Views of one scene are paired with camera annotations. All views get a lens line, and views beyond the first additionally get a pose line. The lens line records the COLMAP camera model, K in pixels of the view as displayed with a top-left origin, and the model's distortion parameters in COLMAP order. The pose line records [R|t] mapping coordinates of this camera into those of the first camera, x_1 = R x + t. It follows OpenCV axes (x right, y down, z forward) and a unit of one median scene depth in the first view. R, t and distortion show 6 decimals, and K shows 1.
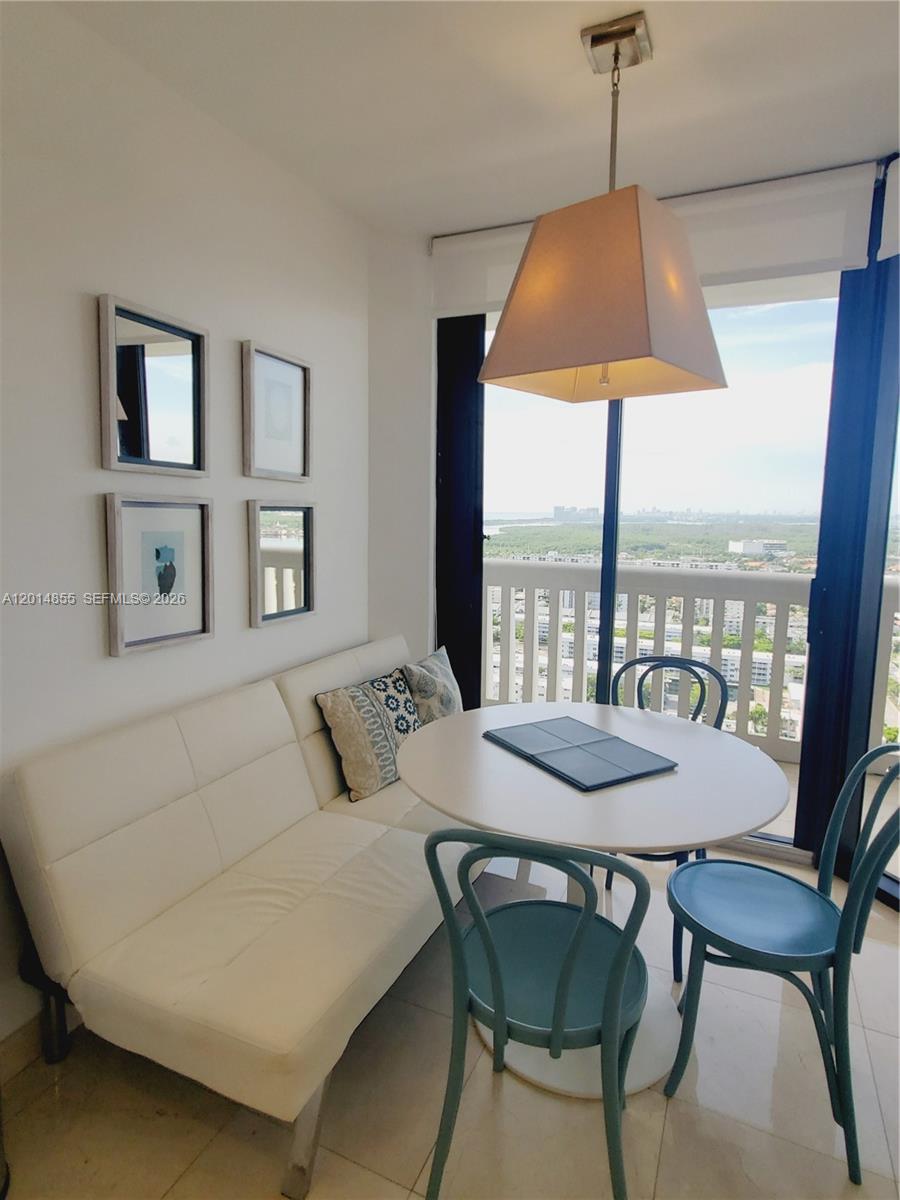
lens RADIAL K [[662.3, 0, 460.1], [0, 662.3, 587.5], [0, 0, 1]] dist [0.005245, 0.001299]
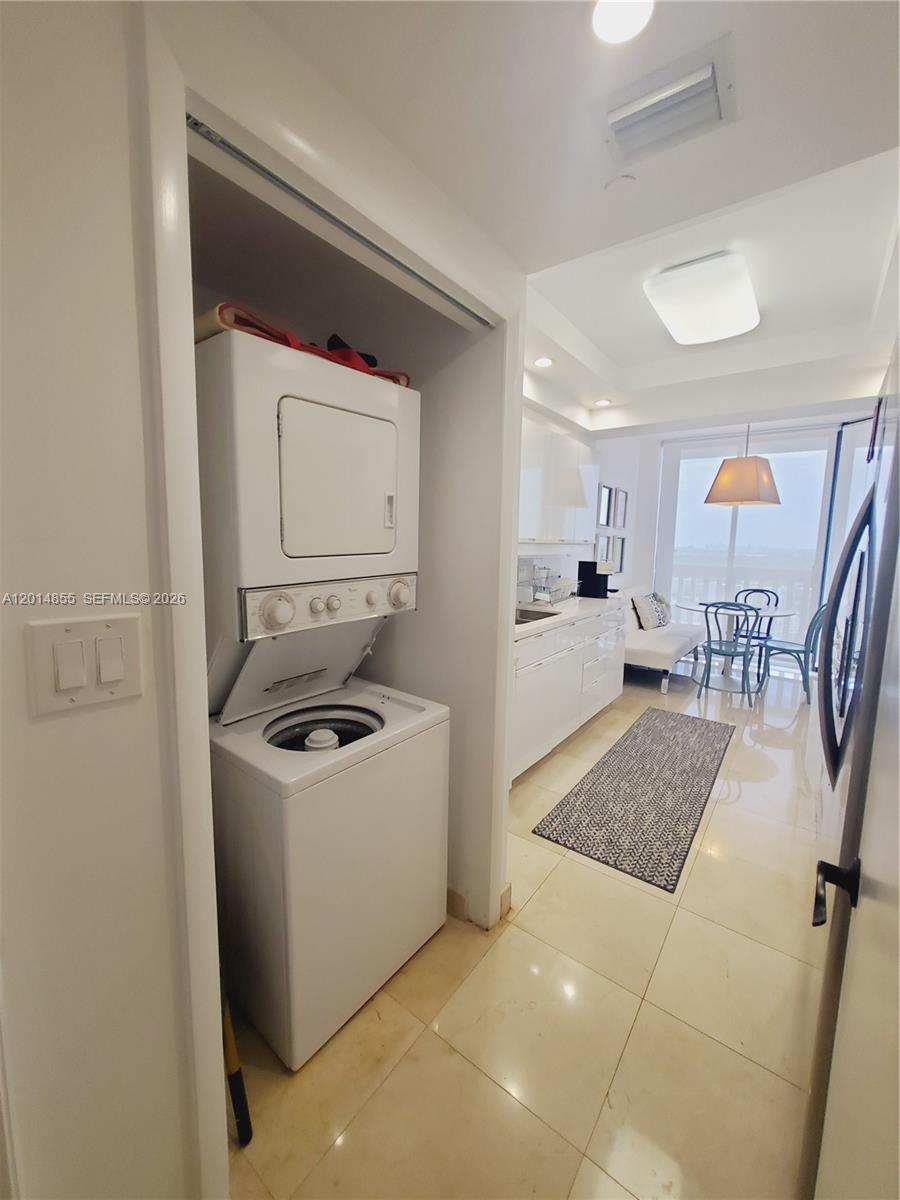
lens RADIAL K [[475.8, 0, 450.1], [0, 475.8, 593.7], [0, 0, 1]] dist [-0.005561, 0.000271]
pose [[0.974663, 0.035530, -0.220837, -0.574479], [-0.037452, 0.999288, -0.004520, 0.192407], [0.220519, 0.012677, 0.975300, -1.434586]]
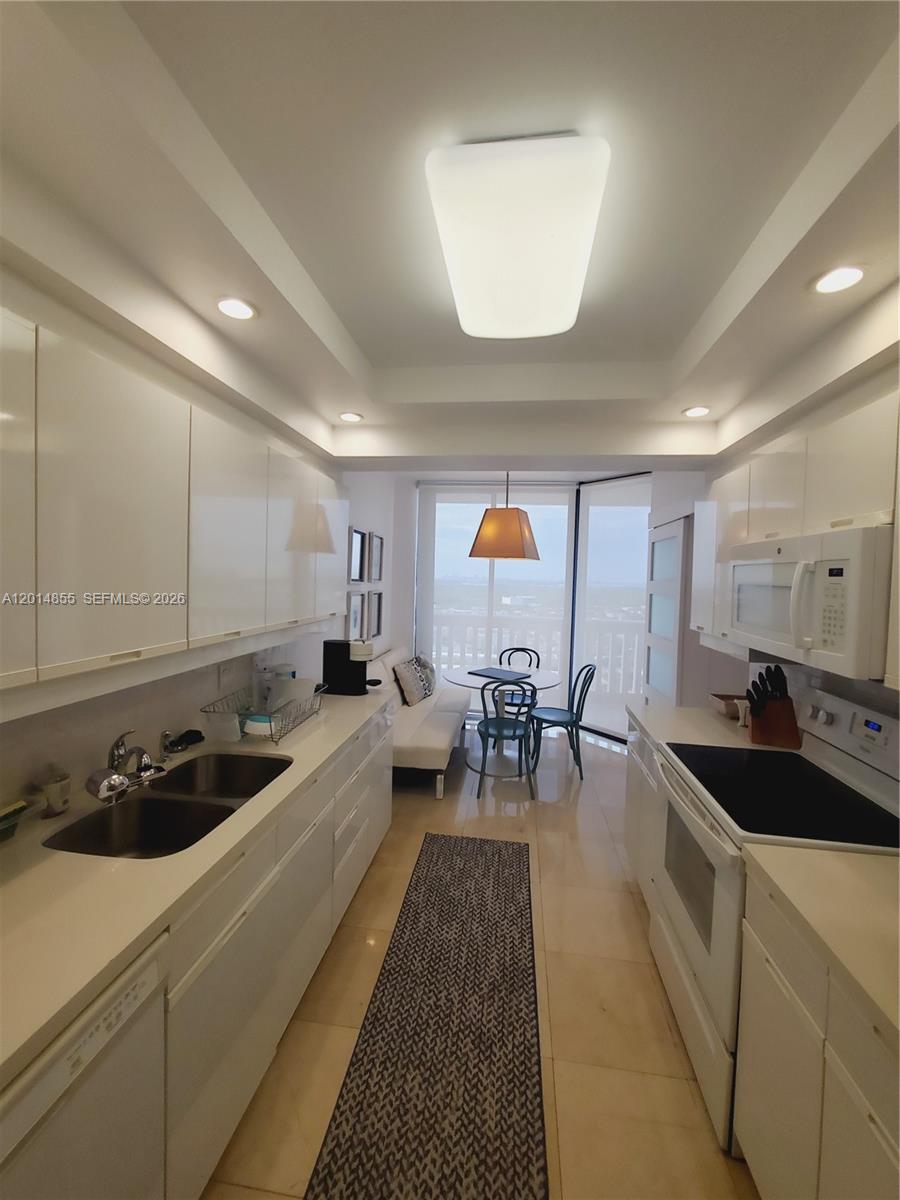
lens RADIAL K [[475.8, 0, 460.4], [0, 475.8, 591.7], [0, 0, 1]] dist [-0.005561, 0.000271]
pose [[0.953973, 0.006468, 0.299824, -0.535304], [0.016831, 0.997037, -0.075061, 0.015949], [-0.299421, 0.076653, 0.951037, -0.875403]]
